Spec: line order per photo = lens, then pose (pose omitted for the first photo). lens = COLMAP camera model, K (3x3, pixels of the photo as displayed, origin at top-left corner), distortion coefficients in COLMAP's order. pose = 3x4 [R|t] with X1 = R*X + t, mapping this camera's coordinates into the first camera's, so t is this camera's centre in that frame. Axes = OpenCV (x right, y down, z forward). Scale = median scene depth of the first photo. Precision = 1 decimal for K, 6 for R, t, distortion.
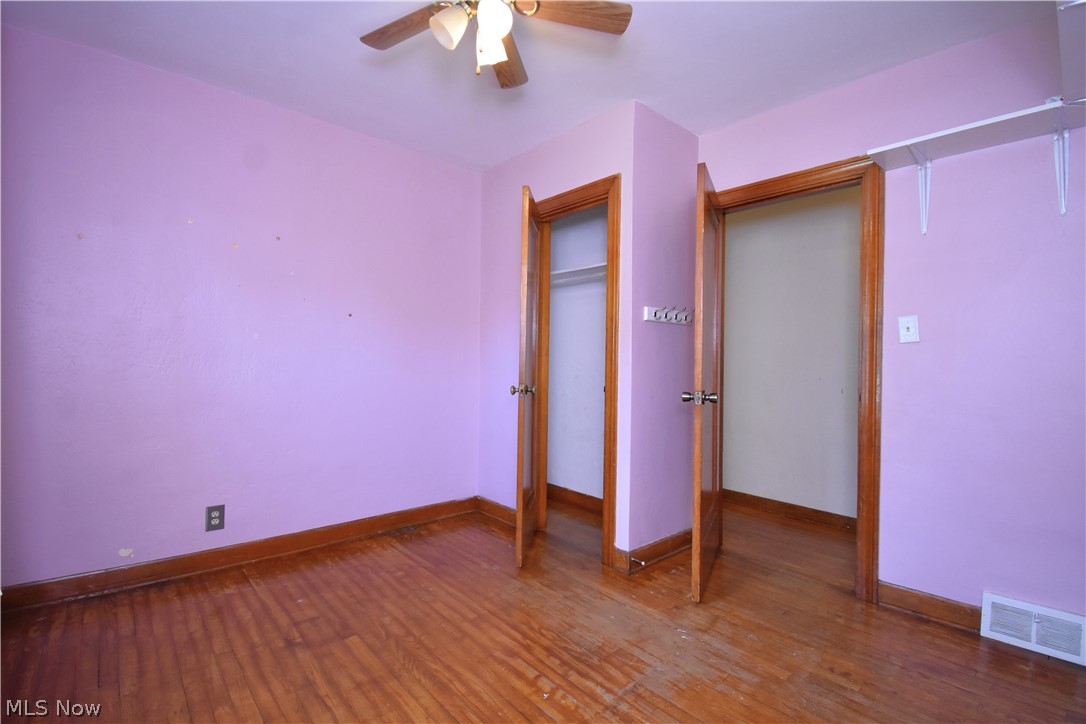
lens RADIAL K [[517.9, 0, 541.3], [0, 517.9, 359.1], [0, 0, 1]] dist [0.026289, -0.033466]
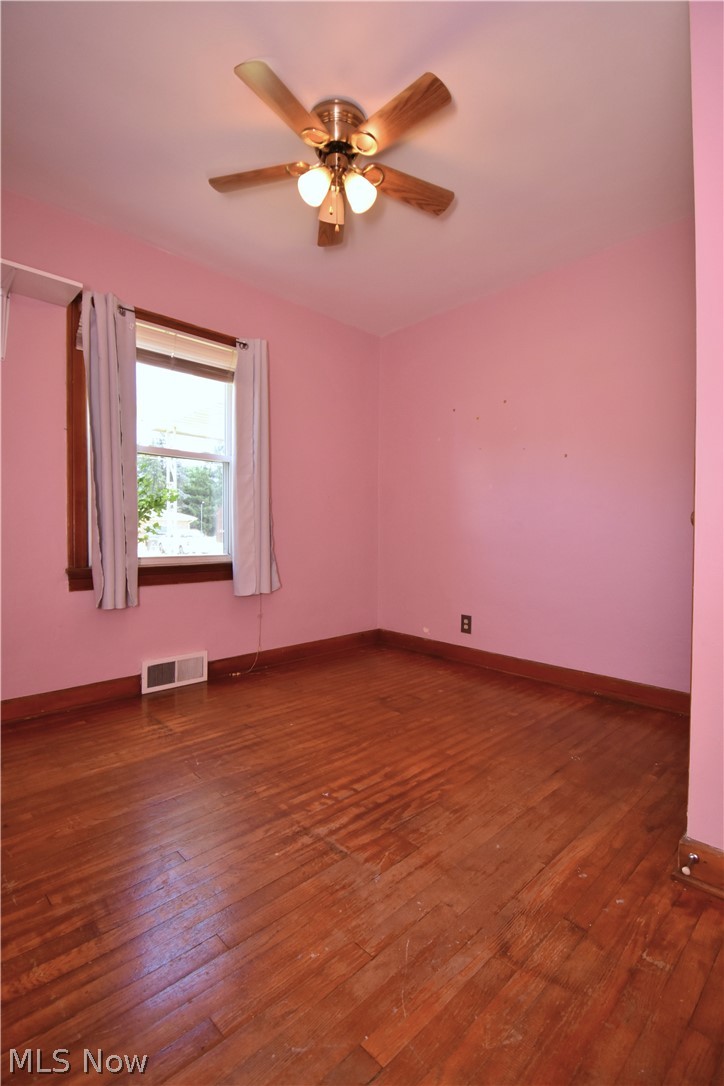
lens RADIAL K [[517.9, 0, 362.0], [0, 517.9, 543.0], [0, 0, 1]] dist [0.026289, -0.033466]
pose [[-0.017868, -0.004044, -0.999832, 0.898055], [-0.015144, 0.999878, -0.003774, 0.129765], [0.999726, 0.015074, -0.017927, 0.933461]]
